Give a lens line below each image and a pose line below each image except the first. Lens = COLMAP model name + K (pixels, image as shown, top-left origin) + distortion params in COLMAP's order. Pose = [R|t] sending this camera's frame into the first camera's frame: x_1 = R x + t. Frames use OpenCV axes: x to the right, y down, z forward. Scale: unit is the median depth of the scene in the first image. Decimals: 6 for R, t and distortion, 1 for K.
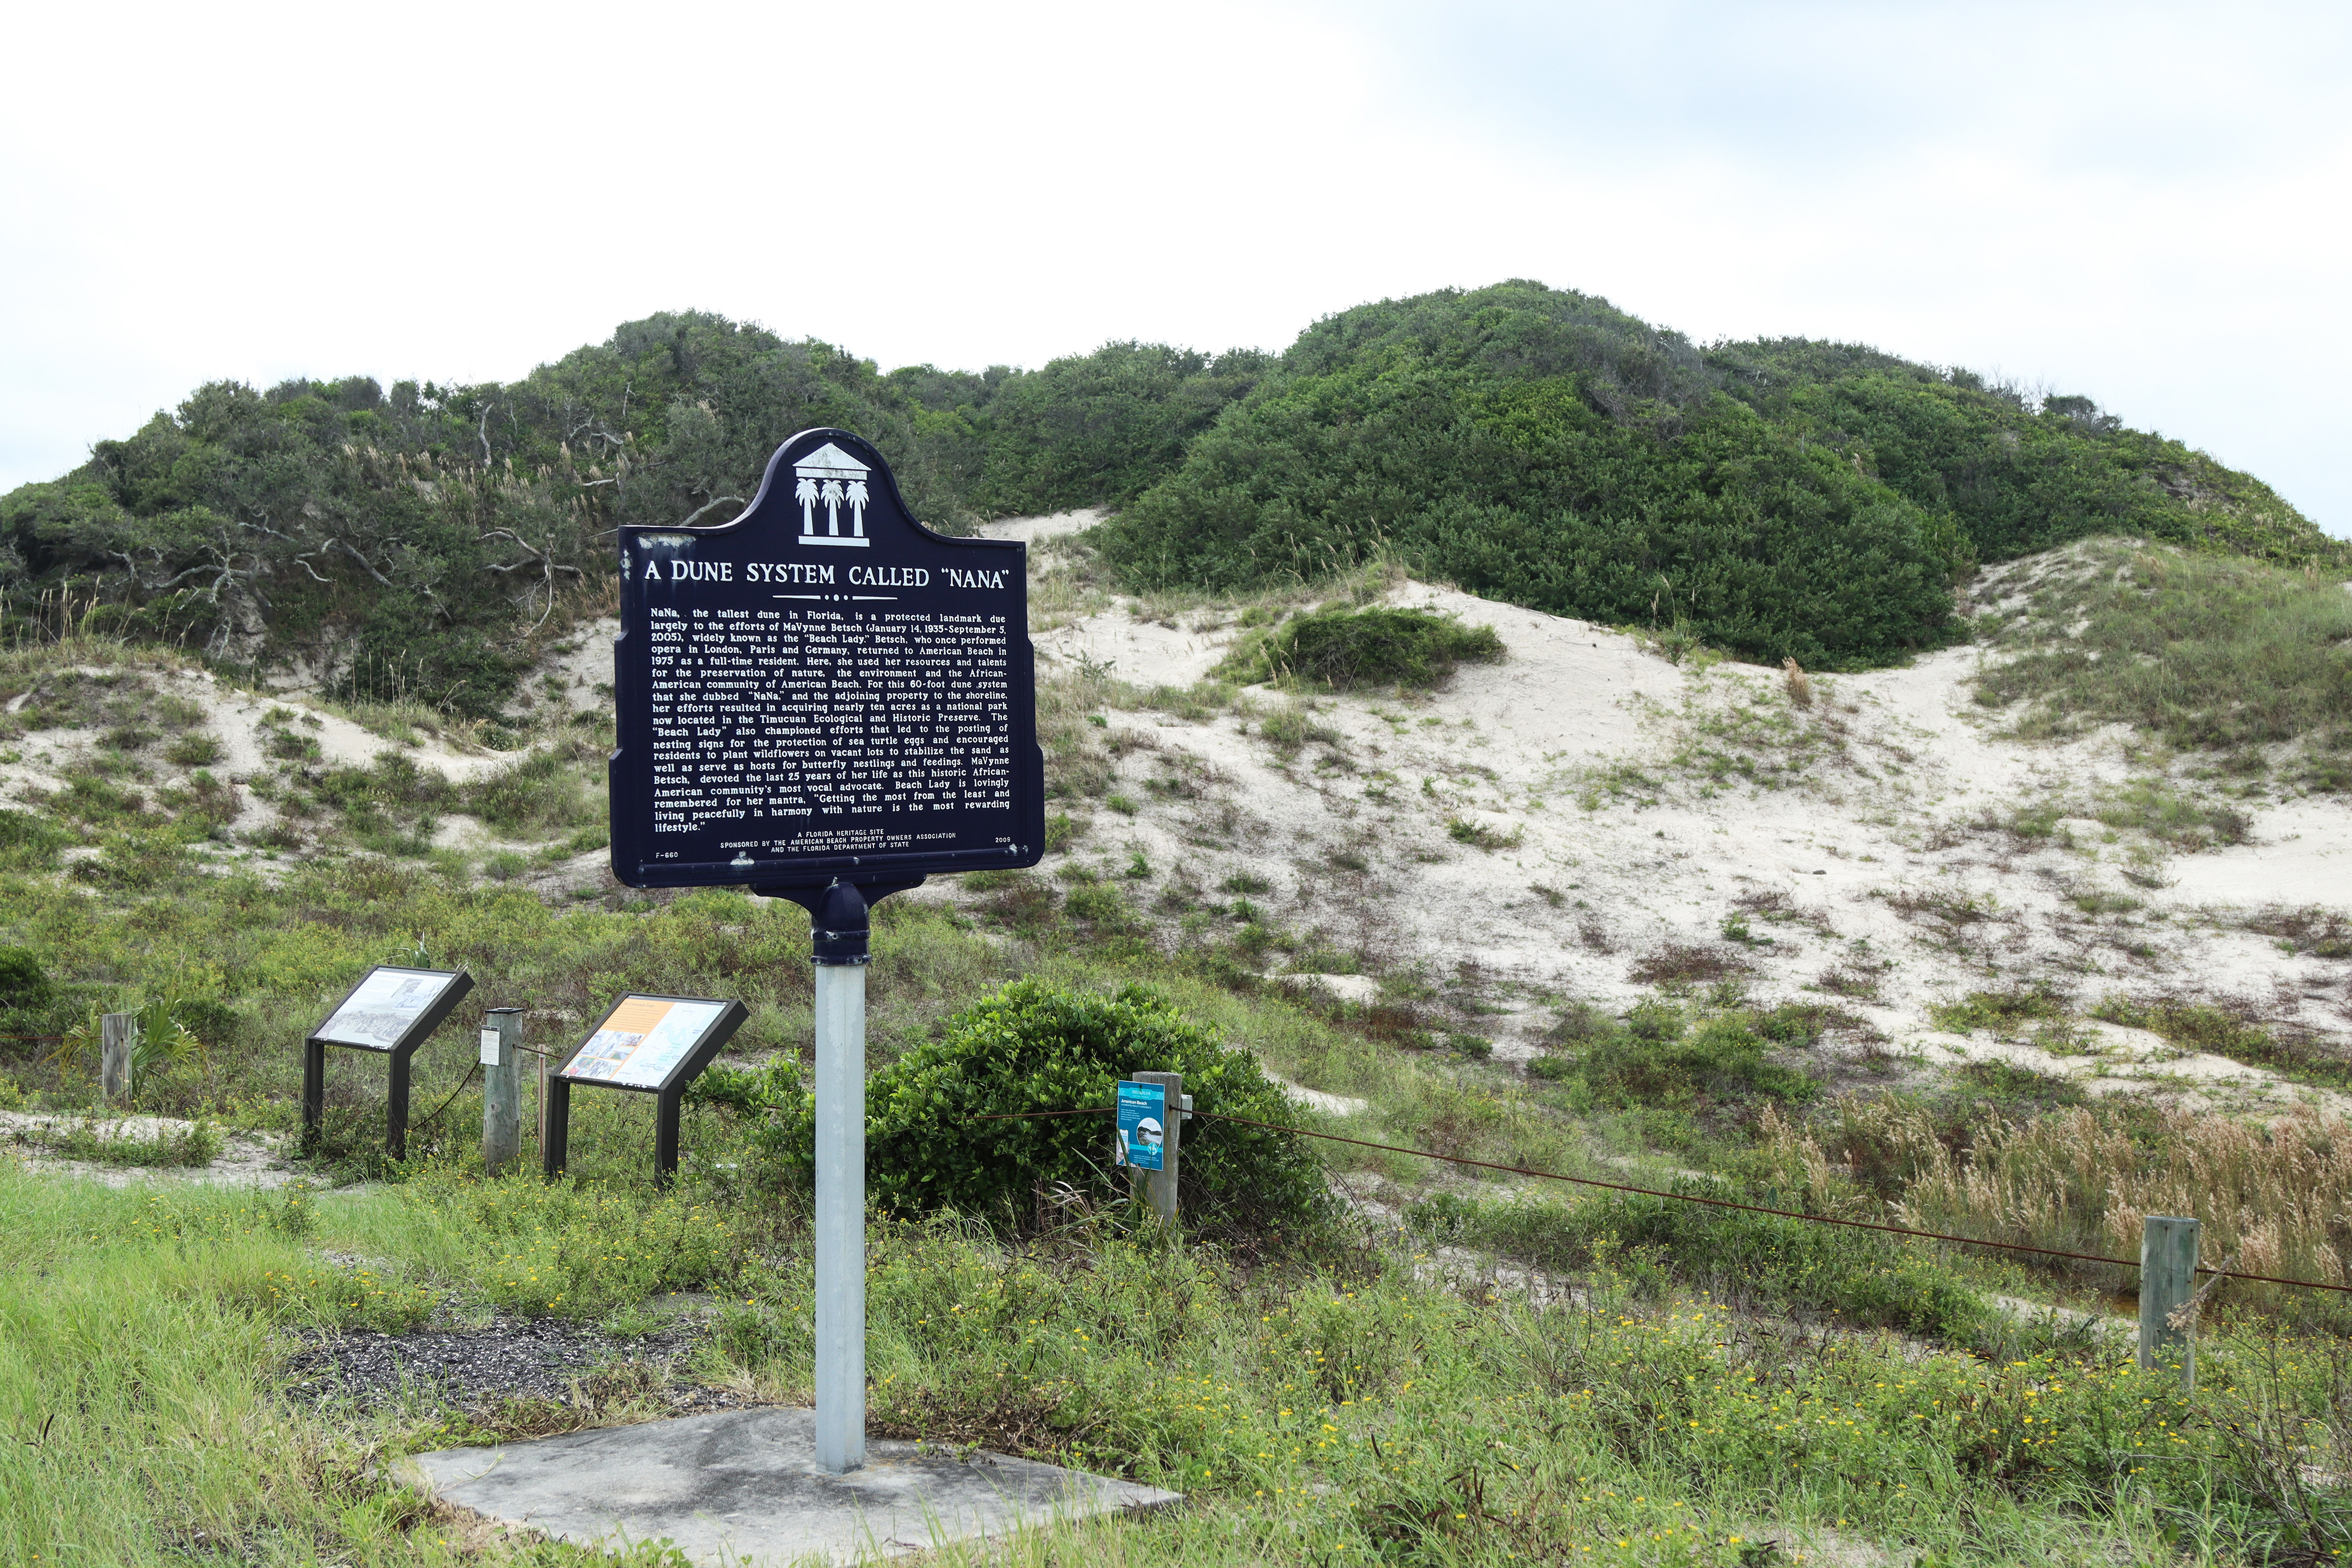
lens RADIAL K [[2950.9, 0, 1176.0], [0, 2950.9, 784.0], [0, 0, 1]] dist [-0.148628, 0.106632]
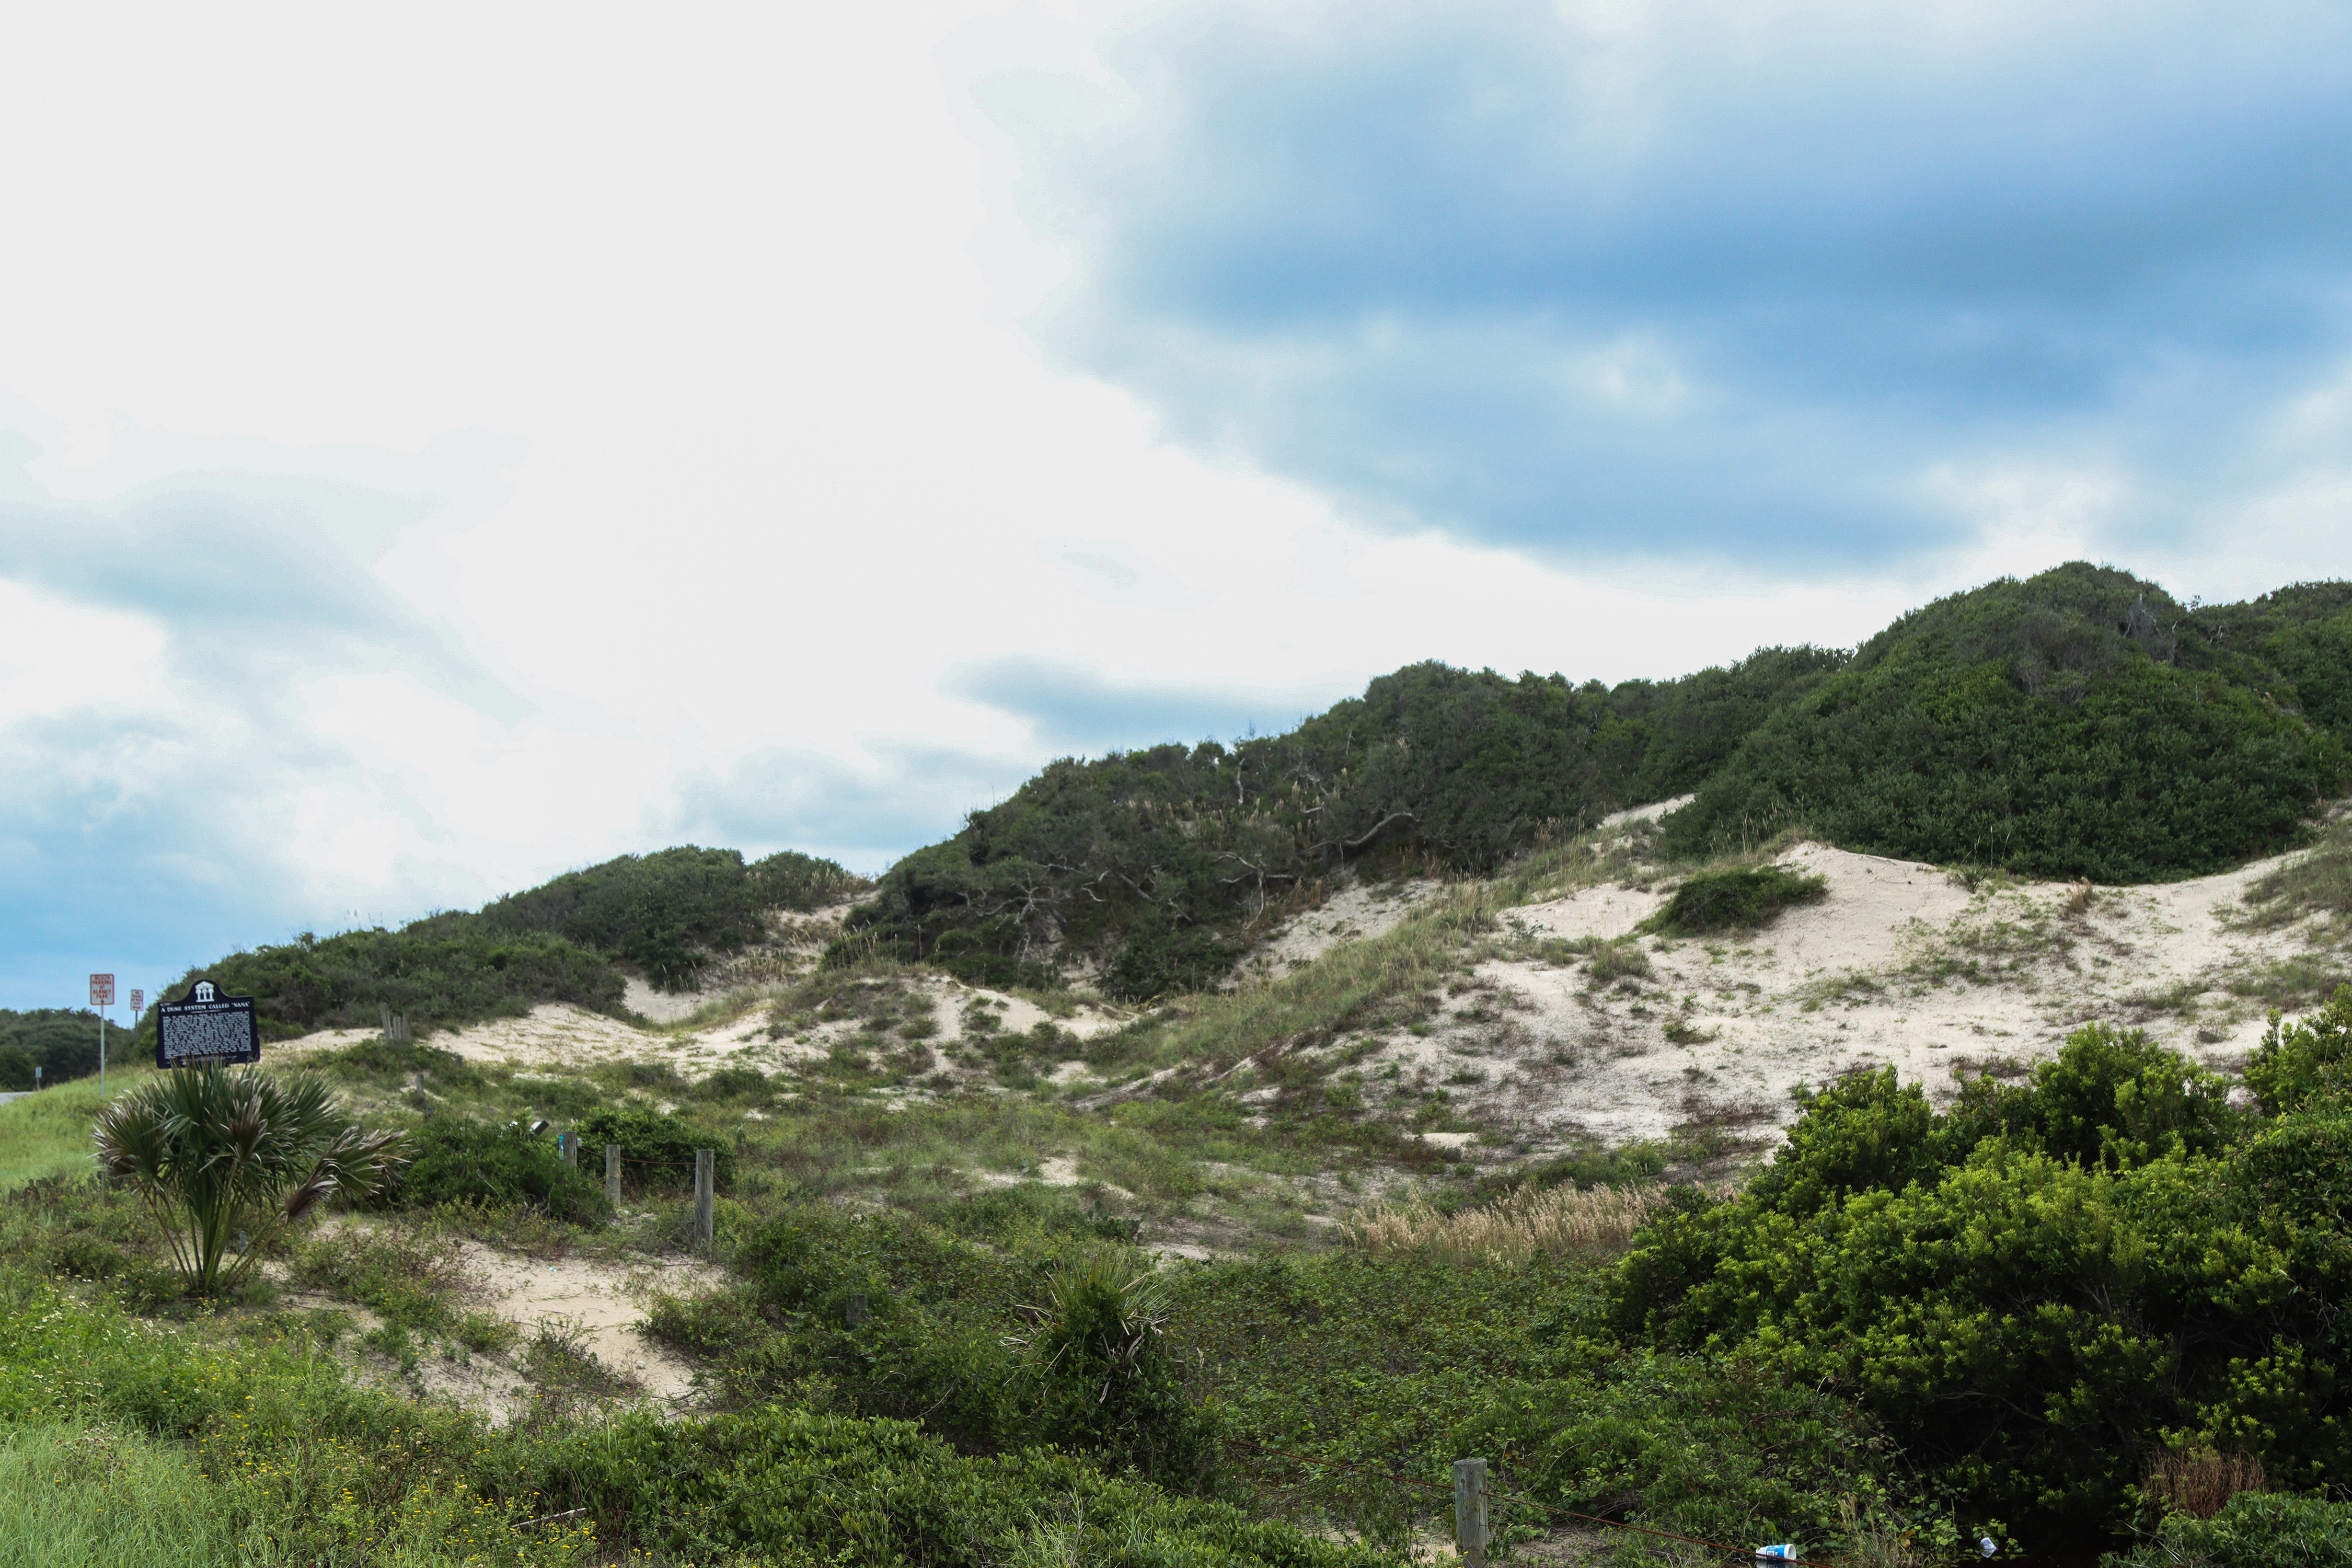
lens RADIAL K [[2950.9, 0, 1176.0], [0, 2950.9, 784.0], [0, 0, 1]] dist [-0.148628, 0.106632]
pose [[0.901049, -0.093552, -0.423508, 0.374200], [0.058597, 0.993765, -0.094850, 0.012754], [0.429741, 0.060649, 0.900913, -0.298617]]
